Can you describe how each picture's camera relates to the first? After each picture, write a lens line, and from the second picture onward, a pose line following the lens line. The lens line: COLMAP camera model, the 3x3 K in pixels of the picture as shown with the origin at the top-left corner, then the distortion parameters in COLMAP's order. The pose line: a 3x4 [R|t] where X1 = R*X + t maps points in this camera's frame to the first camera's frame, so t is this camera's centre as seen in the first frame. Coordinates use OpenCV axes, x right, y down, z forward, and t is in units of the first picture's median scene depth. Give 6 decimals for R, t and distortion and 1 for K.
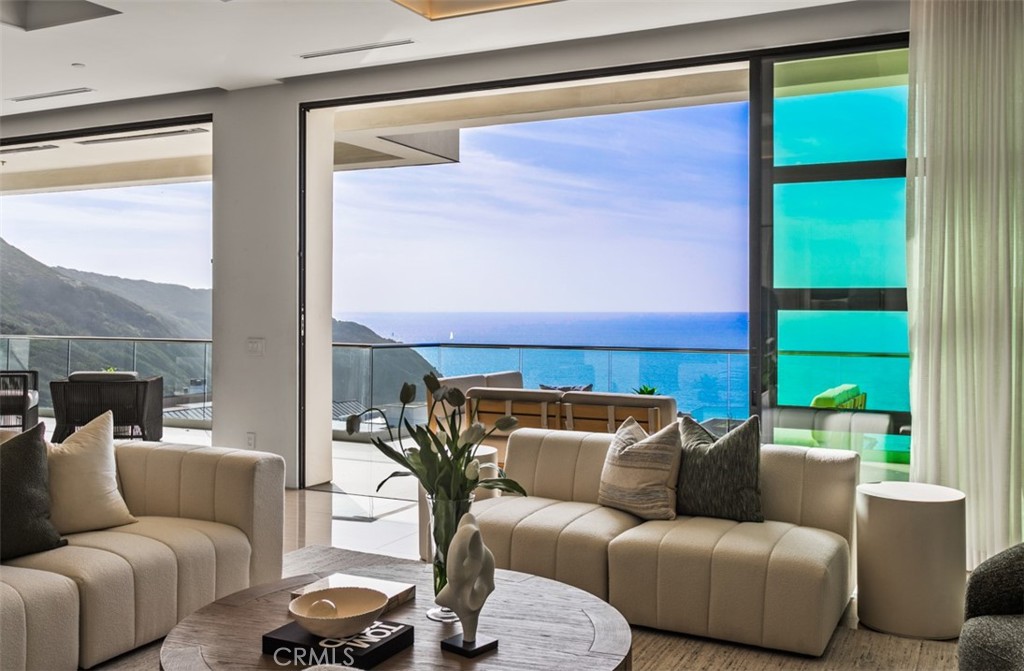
lens RADIAL K [[995.6, 0, 485.5], [0, 995.6, 310.3], [0, 0, 1]] dist [0.014796, 0.000000]
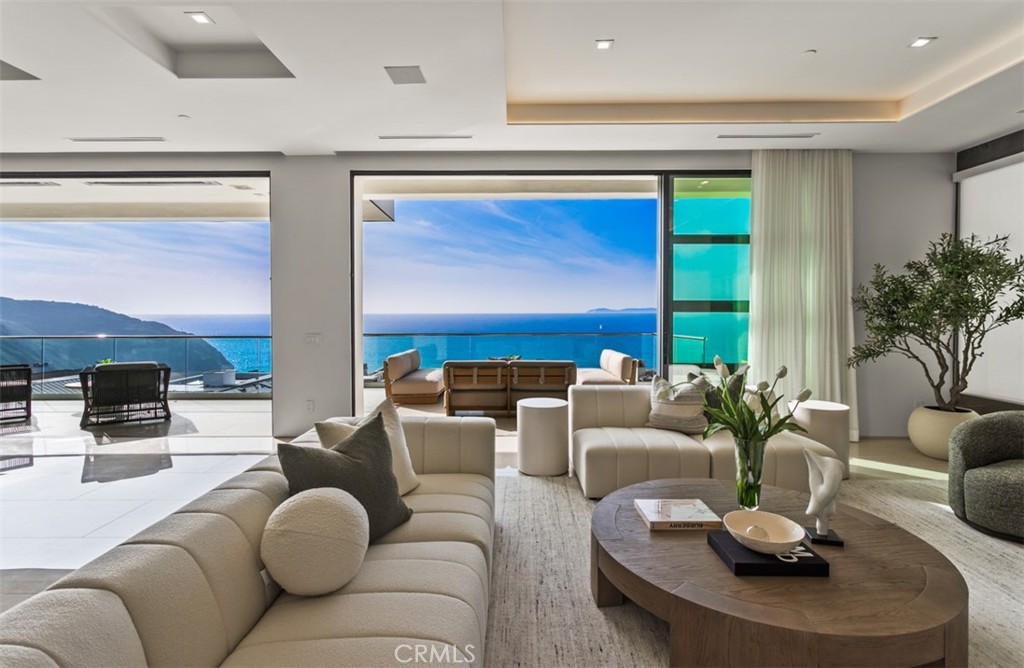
lens RADIAL K [[511.9, 0, 509.1], [0, 511.9, 329.3], [0, 0, 1]] dist [0.010141, 0.000751]
pose [[0.884250, -0.021560, 0.466517, -0.454086], [0.006491, 0.999405, 0.033883, -0.002753], [-0.466970, -0.026932, 0.883863, 0.312555]]
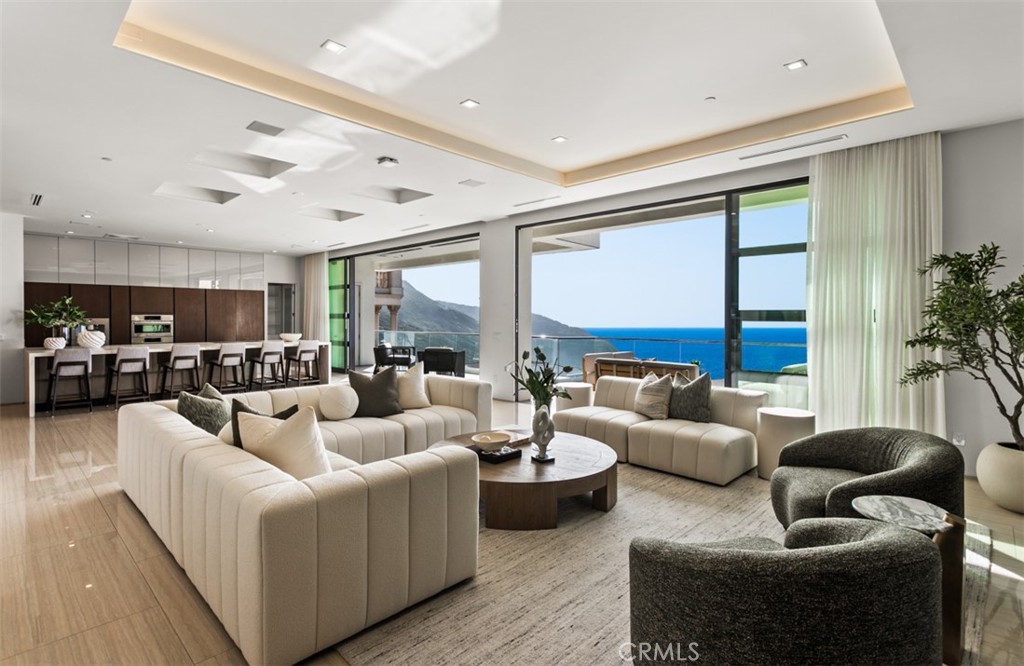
lens RADIAL K [[511.9, 0, 487.5], [0, 511.9, 328.1], [0, 0, 1]] dist [0.010141, 0.000751]
pose [[0.952217, 0.006868, -0.305344, 0.134532], [-0.002700, 0.999897, 0.014072, 0.000753], [0.305409, -0.012575, 0.952138, -0.126547]]
